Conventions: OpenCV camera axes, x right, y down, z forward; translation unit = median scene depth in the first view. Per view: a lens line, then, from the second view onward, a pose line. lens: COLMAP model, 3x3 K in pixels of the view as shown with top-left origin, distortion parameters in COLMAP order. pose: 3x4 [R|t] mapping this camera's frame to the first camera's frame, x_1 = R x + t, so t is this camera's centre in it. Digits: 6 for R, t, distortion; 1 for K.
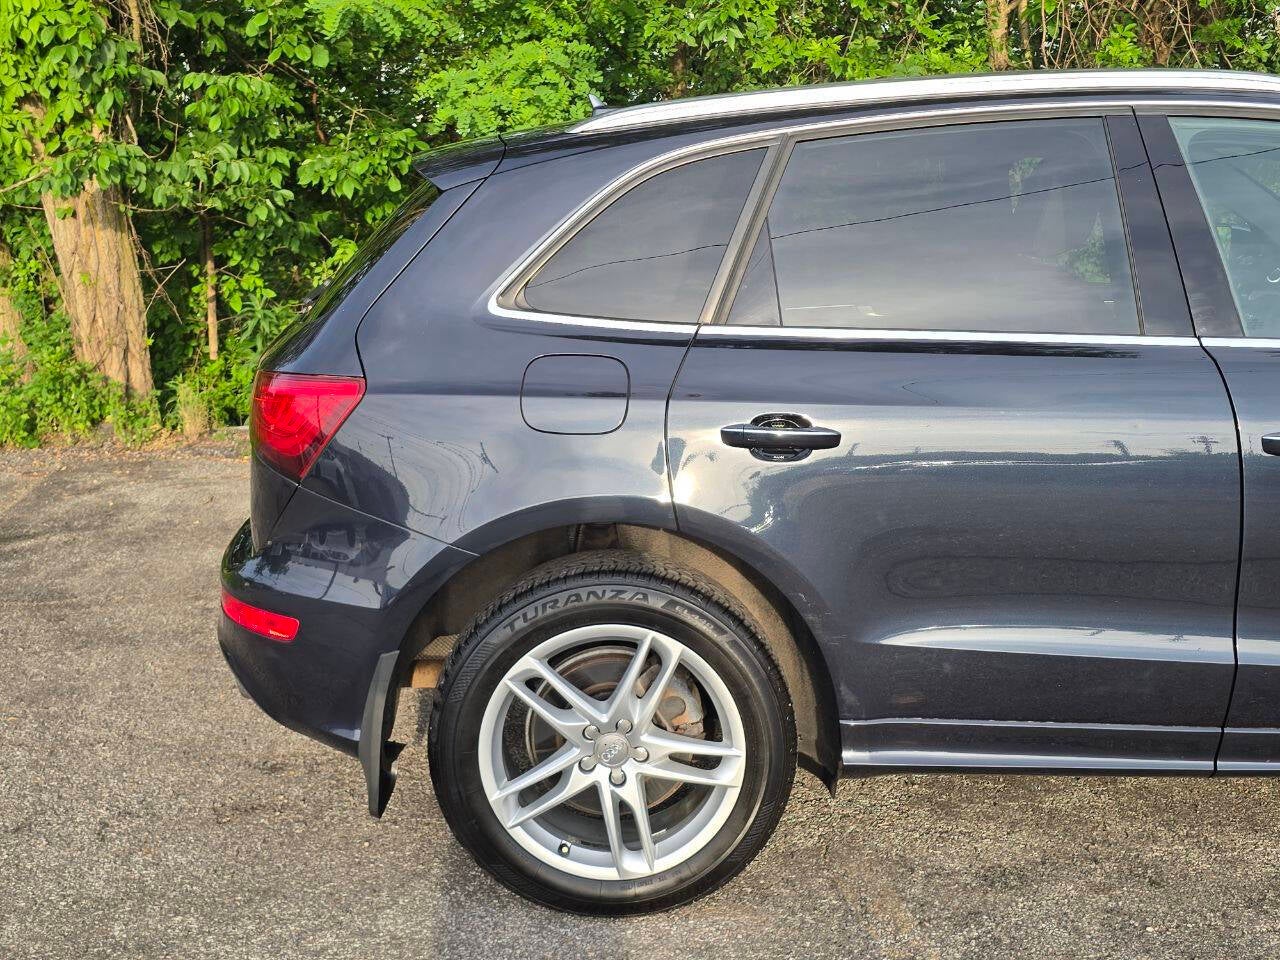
lens RADIAL K [[1344.7, 0, 628.3], [0, 1344.7, 492.3], [0, 0, 1]] dist [0.050823, 0.000000]
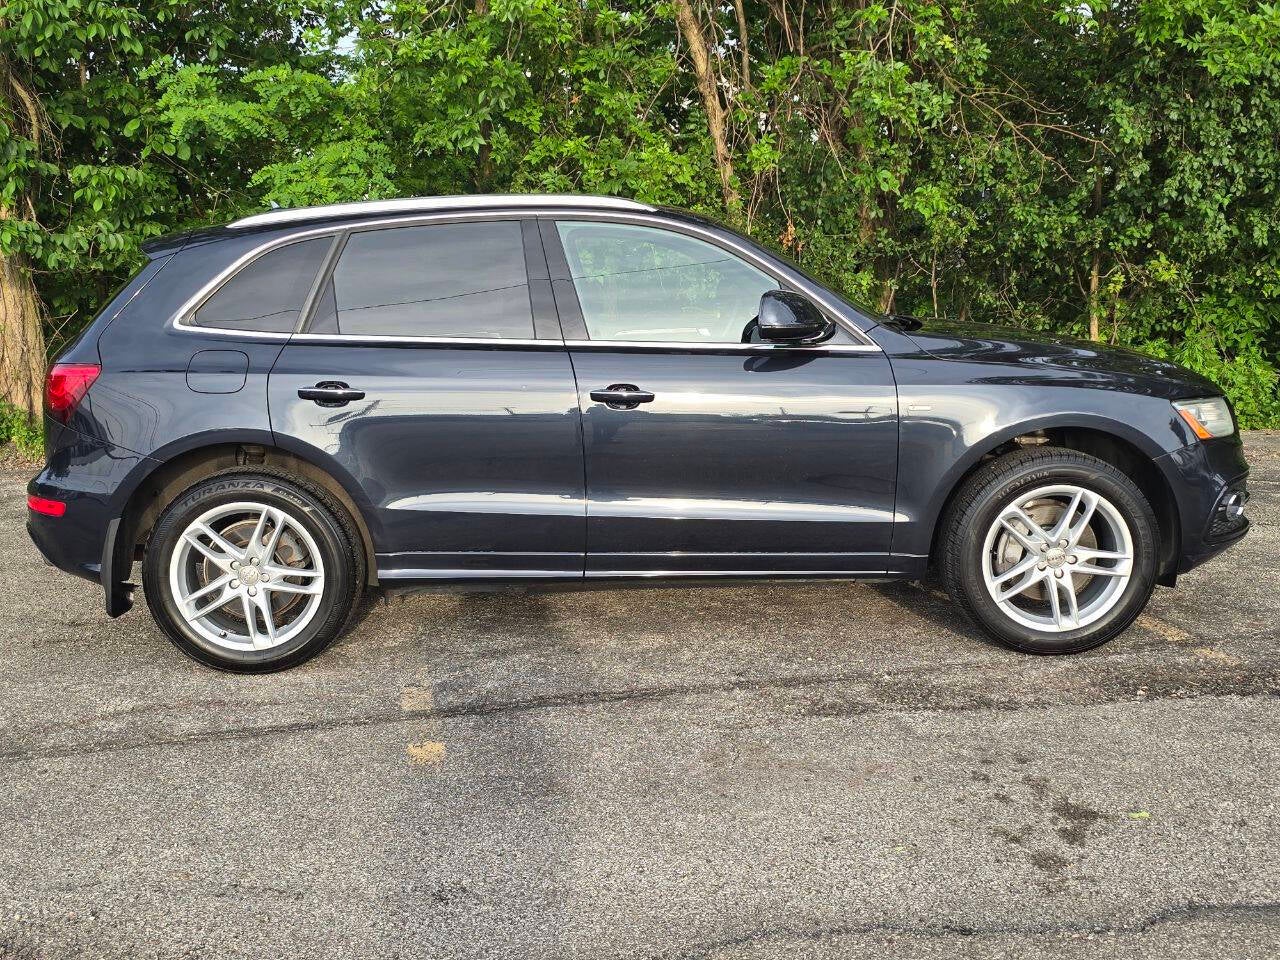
lens RADIAL K [[1344.7, 0, 656.7], [0, 1344.7, 484.0], [0, 0, 1]] dist [0.050823, 0.000000]
pose [[0.998938, -0.015824, 0.043268, 0.162181], [0.017803, 0.998795, -0.045733, 0.059118], [-0.042492, 0.046454, 0.998016, -0.287558]]
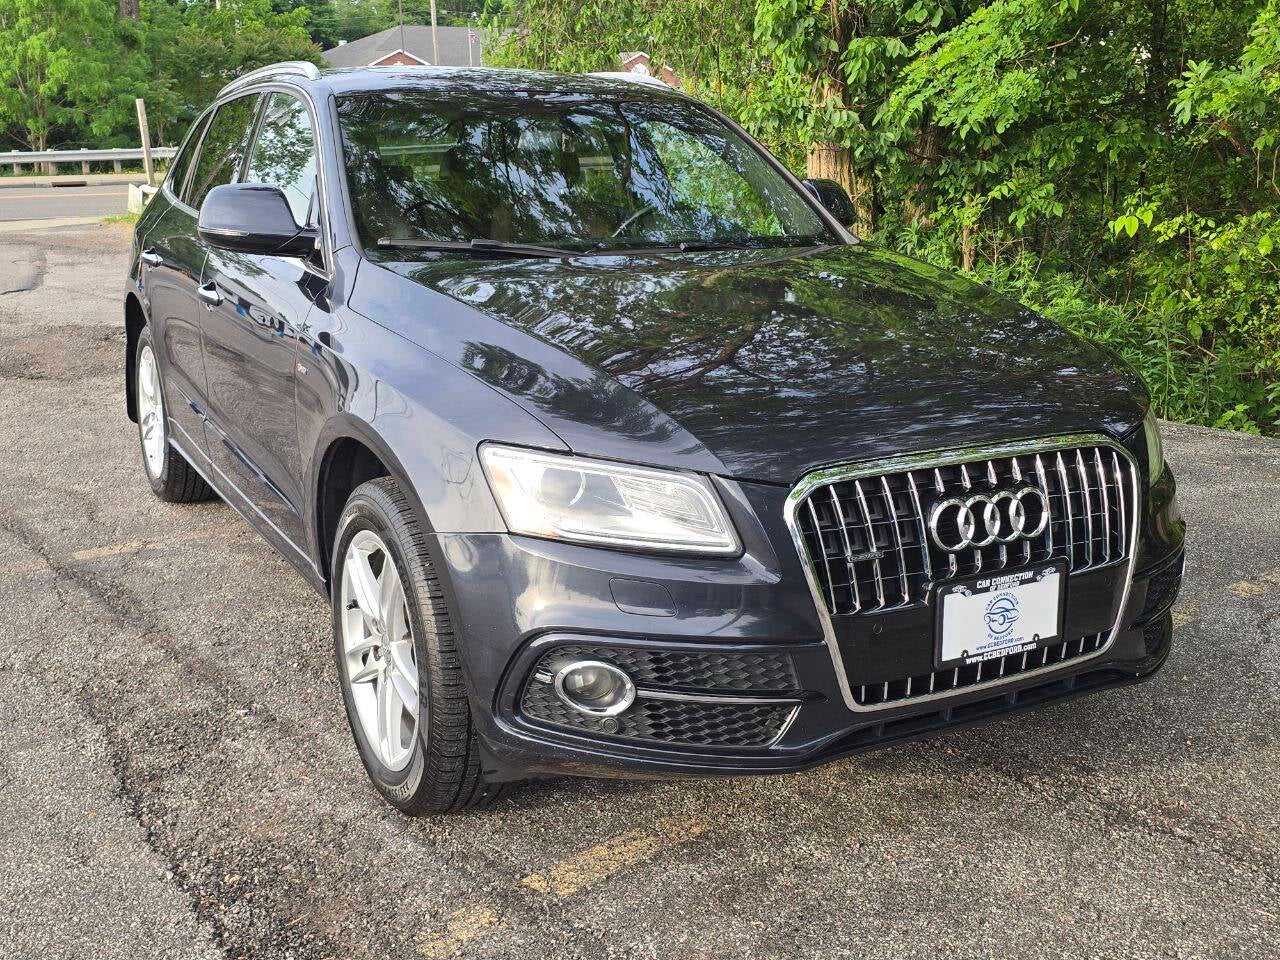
lens RADIAL K [[1344.7, 0, 606.8], [0, 1344.7, 472.0], [0, 0, 1]] dist [0.050823, 0.000000]
pose [[0.482158, 0.227806, -0.845948, 0.740070], [-0.202997, 0.968373, 0.145073, -0.054130], [0.852242, 0.101777, 0.513152, 0.196068]]
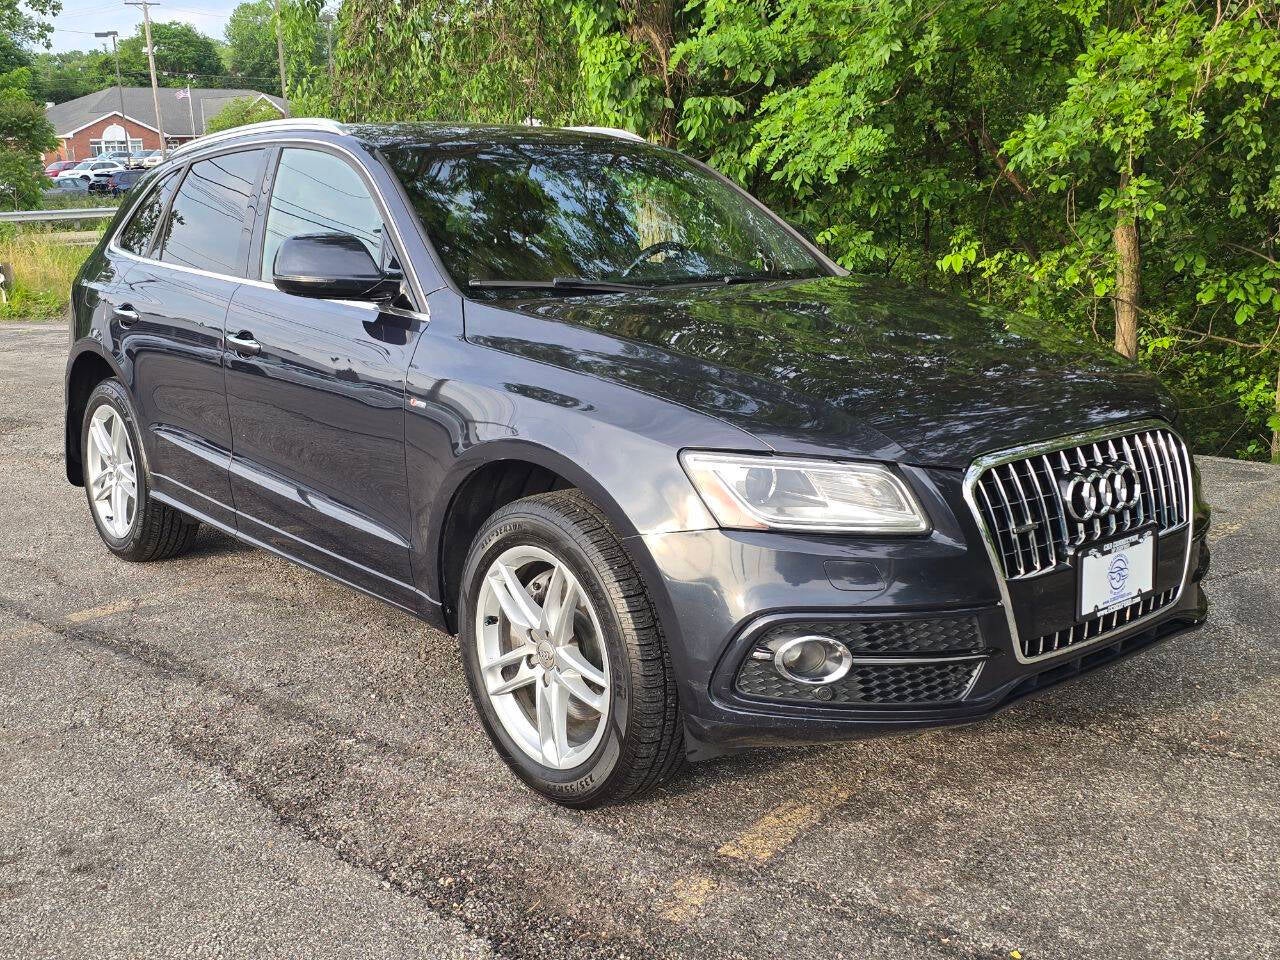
lens RADIAL K [[1344.7, 0, 612.3], [0, 1344.7, 463.4], [0, 0, 1]] dist [0.050823, 0.000000]
pose [[0.644519, 0.155493, -0.748610, 0.705619], [-0.163133, 0.984523, 0.064043, -0.022755], [0.746982, 0.080846, 0.659910, 0.079434]]
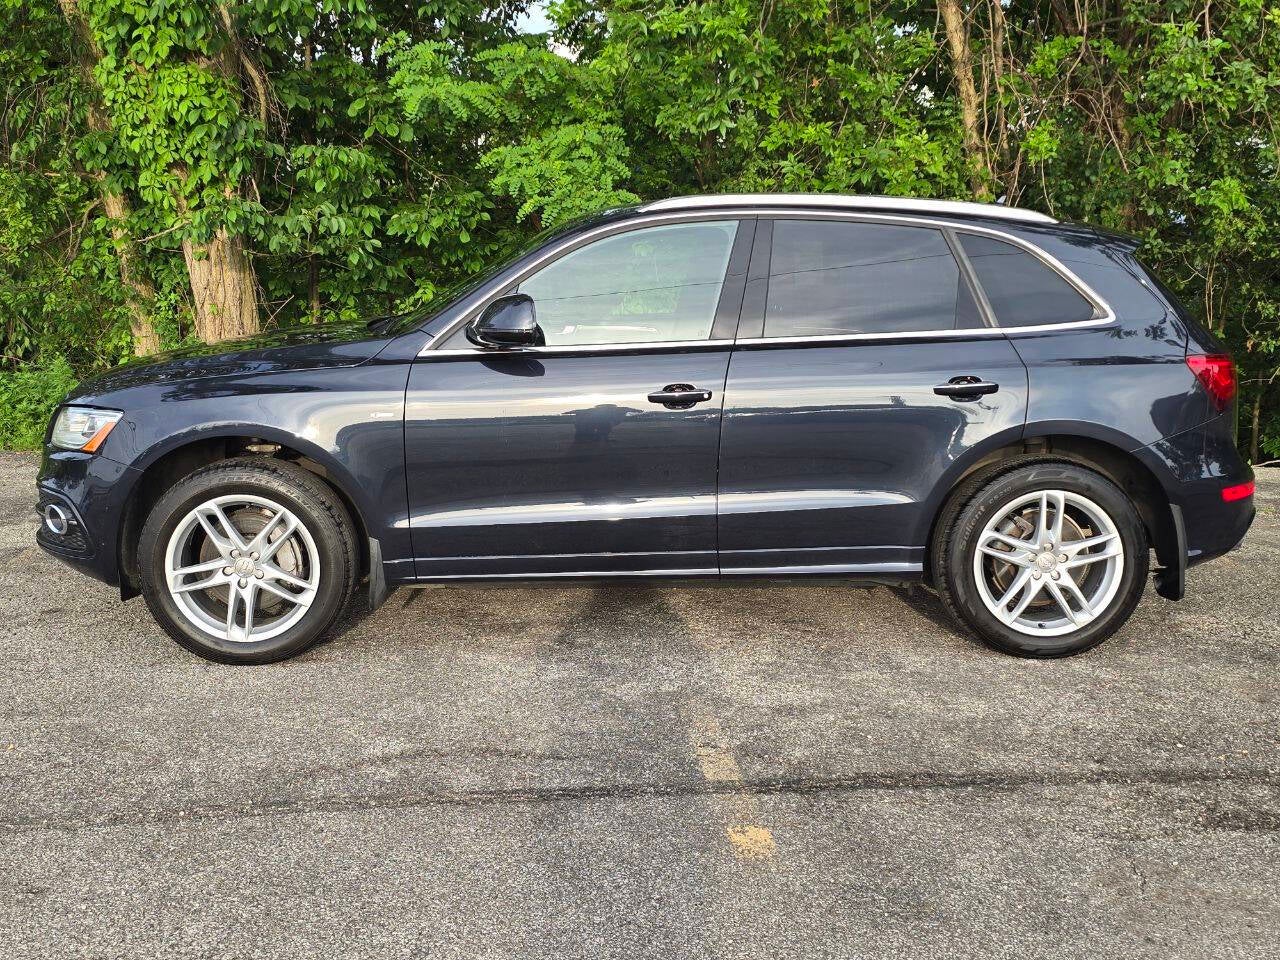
lens RADIAL K [[1344.7, 0, 633.0], [0, 1344.7, 483.3], [0, 0, 1]] dist [0.050823, 0.000000]
pose [[0.996605, 0.030993, -0.076277, 0.083087], [-0.034149, 0.998599, -0.040418, 0.039730], [0.074918, 0.042885, 0.996267, -0.199617]]
